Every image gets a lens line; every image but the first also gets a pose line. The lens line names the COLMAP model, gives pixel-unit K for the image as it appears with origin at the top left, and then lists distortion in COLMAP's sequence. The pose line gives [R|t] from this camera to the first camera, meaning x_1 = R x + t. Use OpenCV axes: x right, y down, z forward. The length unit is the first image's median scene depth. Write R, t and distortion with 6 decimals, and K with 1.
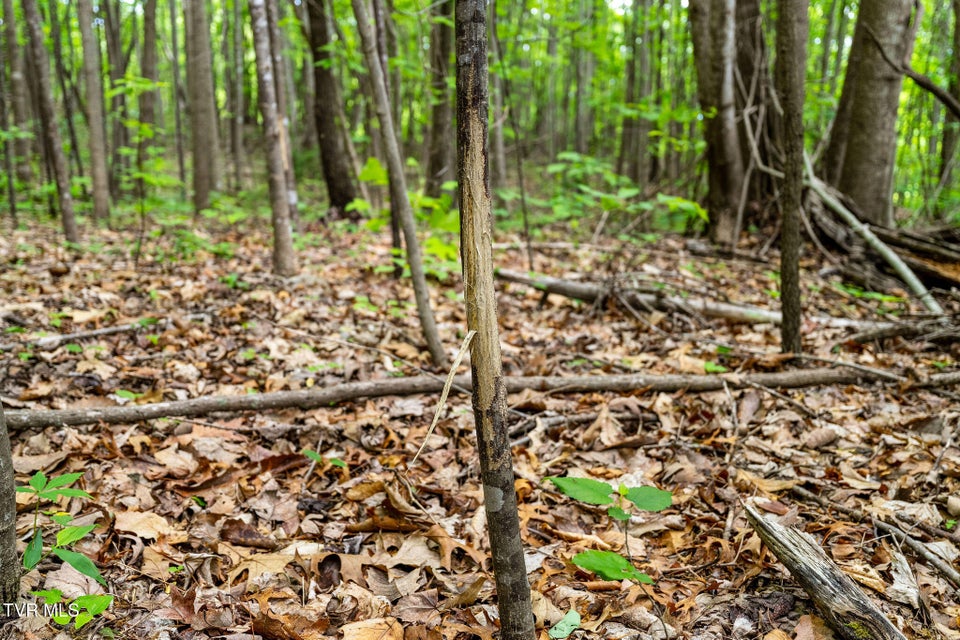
lens RADIAL K [[953.7, 0, 482.0], [0, 953.7, 320.3], [0, 0, 1]] dist [0.010428, 0.000000]
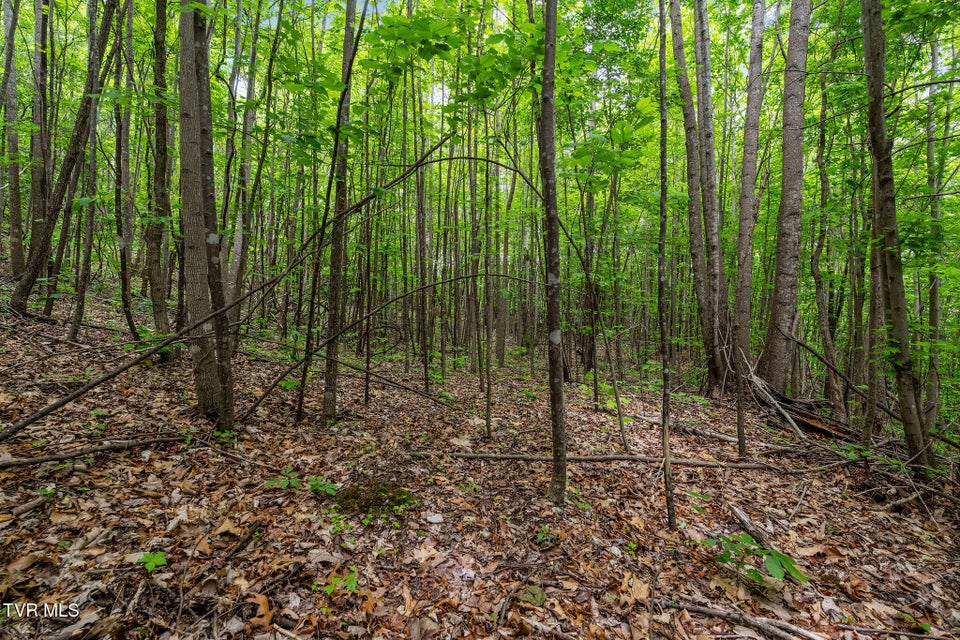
lens RADIAL K [[419.8, 0, 478.6], [0, 419.8, 321.2], [0, 0, 1]] dist [0.001435, 0.000277]
pose [[0.964992, 0.019935, -0.261522, -0.202553], [-0.068445, 0.981698, -0.177721, -0.122471], [0.253193, 0.189399, 0.948694, -0.771497]]
